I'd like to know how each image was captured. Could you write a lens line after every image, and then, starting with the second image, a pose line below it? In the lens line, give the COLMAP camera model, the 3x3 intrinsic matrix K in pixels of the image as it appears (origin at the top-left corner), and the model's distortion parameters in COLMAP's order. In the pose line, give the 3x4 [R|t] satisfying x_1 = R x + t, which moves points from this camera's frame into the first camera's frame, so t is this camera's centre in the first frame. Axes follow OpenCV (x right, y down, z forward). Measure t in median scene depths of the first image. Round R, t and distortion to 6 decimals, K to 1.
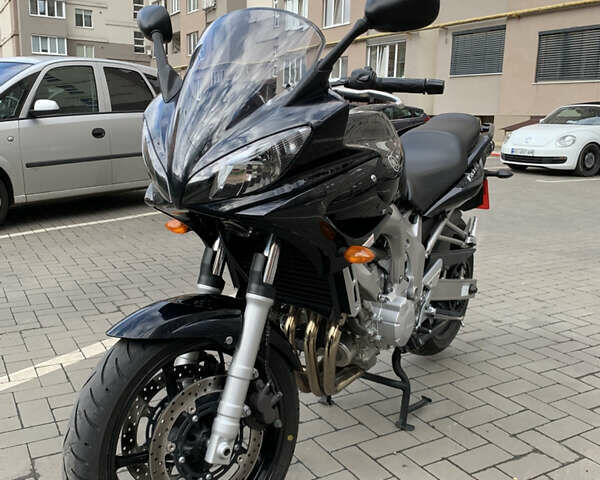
lens RADIAL K [[615.9, 0, 293.5], [0, 615.9, 237.8], [0, 0, 1]] dist [0.074441, -0.141472]
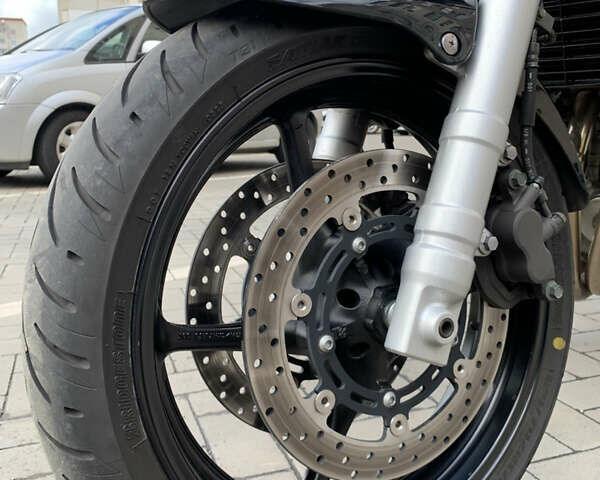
lens RADIAL K [[615.9, 0, 293.5], [0, 615.9, 237.8], [0, 0, 1]] dist [0.074441, -0.141472]
pose [[0.983149, 0.008830, -0.182594, -0.091430], [-0.011816, 0.999814, -0.015271, 0.209509], [0.182425, 0.017171, 0.983070, 0.430792]]
